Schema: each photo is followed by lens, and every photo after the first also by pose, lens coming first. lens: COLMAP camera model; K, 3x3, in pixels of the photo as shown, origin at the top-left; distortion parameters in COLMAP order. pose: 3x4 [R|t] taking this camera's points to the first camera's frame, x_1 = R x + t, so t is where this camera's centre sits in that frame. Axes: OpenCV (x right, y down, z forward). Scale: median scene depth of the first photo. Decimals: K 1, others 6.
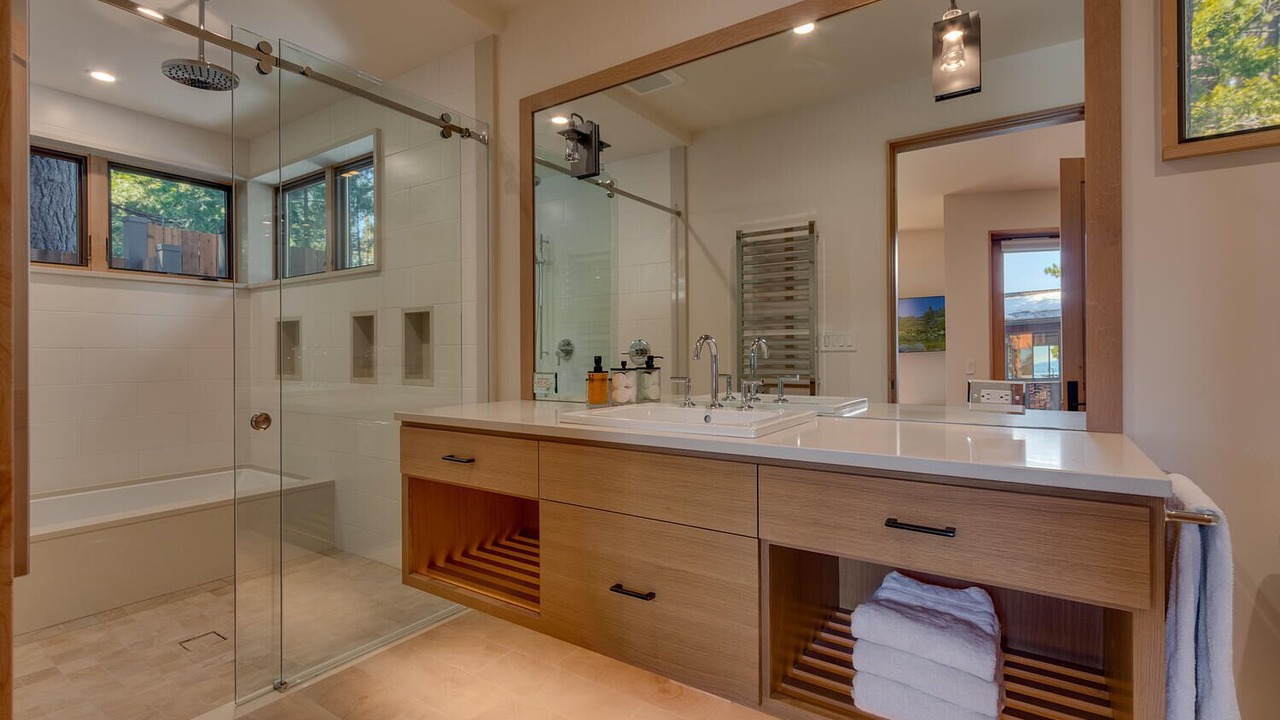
lens RADIAL K [[602.4, 0, 640.9], [0, 602.4, 352.6], [0, 0, 1]] dist [0.001730, 0.000231]
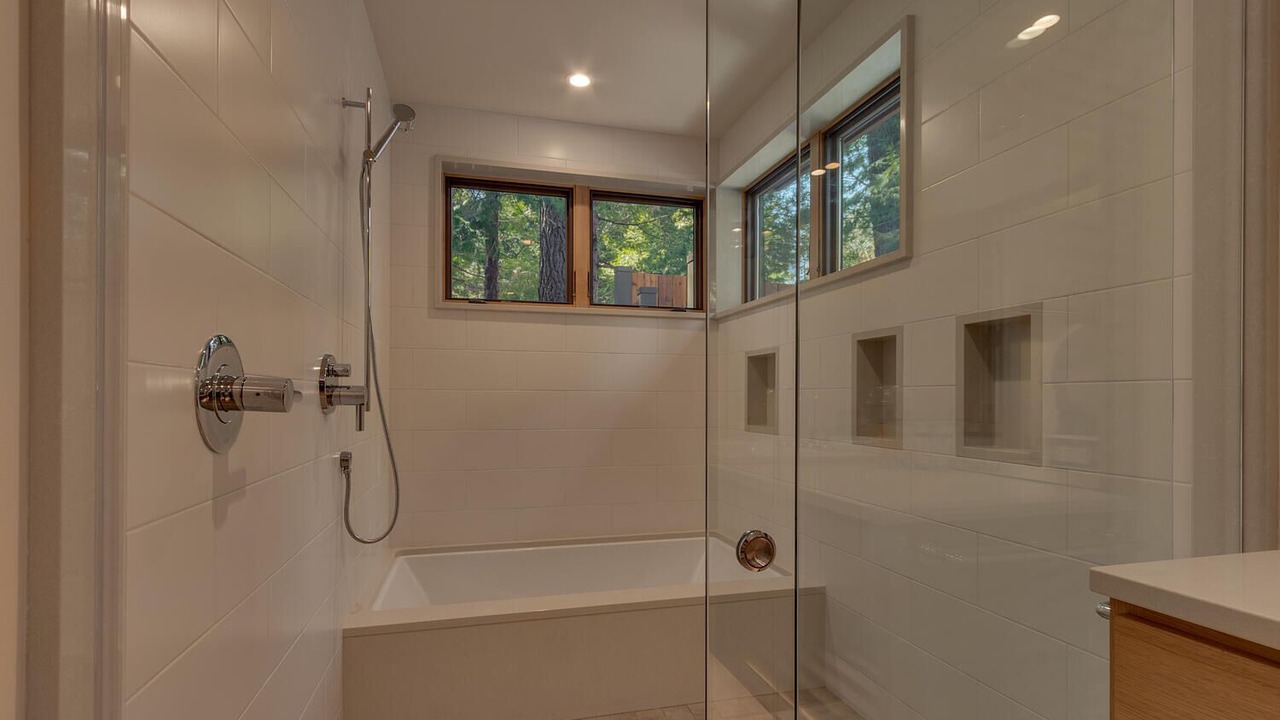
lens RADIAL K [[602.4, 0, 640.9], [0, 602.4, 352.6], [0, 0, 1]] dist [0.001730, 0.000231]
pose [[0.769239, -0.041481, -0.637613, -0.214274], [-0.005333, 0.997439, -0.071325, 0.000504], [0.638939, 0.058267, 0.767048, 0.315121]]
